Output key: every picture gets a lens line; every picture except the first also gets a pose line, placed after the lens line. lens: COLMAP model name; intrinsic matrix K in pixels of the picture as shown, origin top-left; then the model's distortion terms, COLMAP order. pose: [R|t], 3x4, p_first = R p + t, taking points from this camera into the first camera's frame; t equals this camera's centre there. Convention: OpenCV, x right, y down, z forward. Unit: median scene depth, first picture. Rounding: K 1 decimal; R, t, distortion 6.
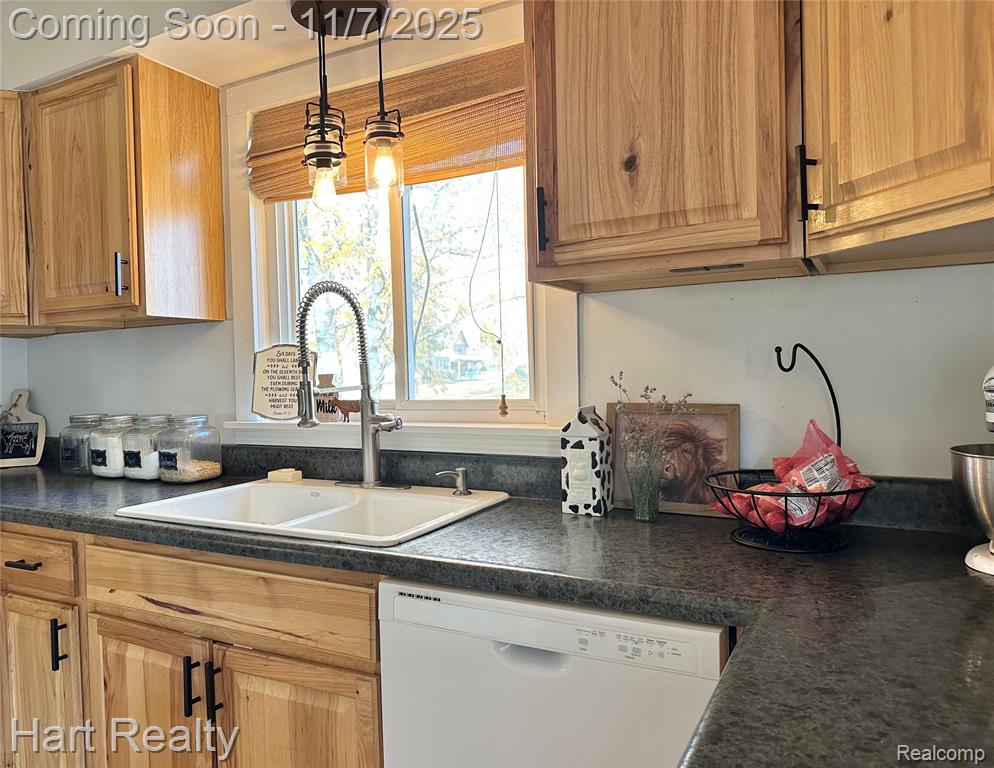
lens RADIAL K [[696.6, 0, 458.6], [0, 696.6, 382.0], [0, 0, 1]] dist [0.036645, -0.061346]
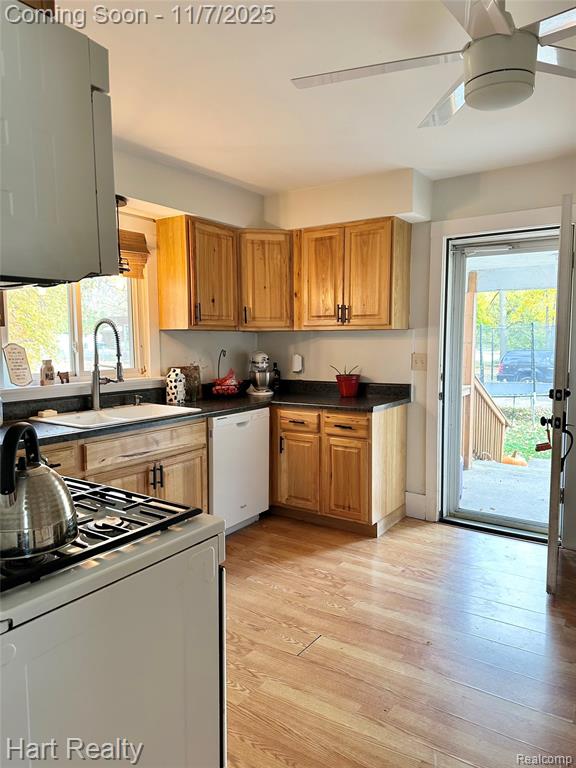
lens RADIAL K [[536.6, 0, 288.0], [0, 536.6, 384.0], [0, 0, 1]] dist [0.152793, -0.267260]
pose [[0.117347, -0.063423, 0.991064, -2.082552], [0.016344, 0.997947, 0.061928, -0.035204], [-0.992956, 0.008931, 0.118143, 0.223510]]
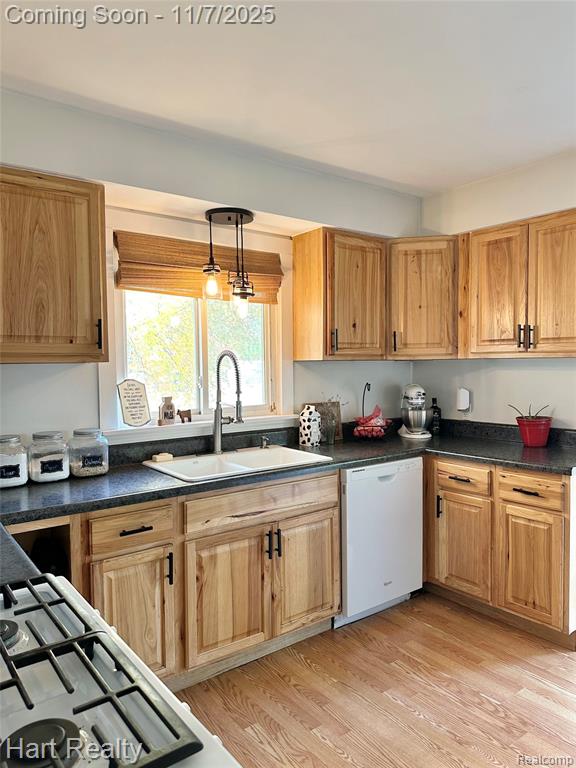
lens RADIAL K [[536.6, 0, 288.0], [0, 536.6, 384.0], [0, 0, 1]] dist [0.152793, -0.267260]
pose [[0.422445, -0.019097, 0.906188, -1.663641], [0.015937, 0.999780, 0.013640, -0.073690], [-0.906249, 0.008680, 0.422656, 0.210953]]
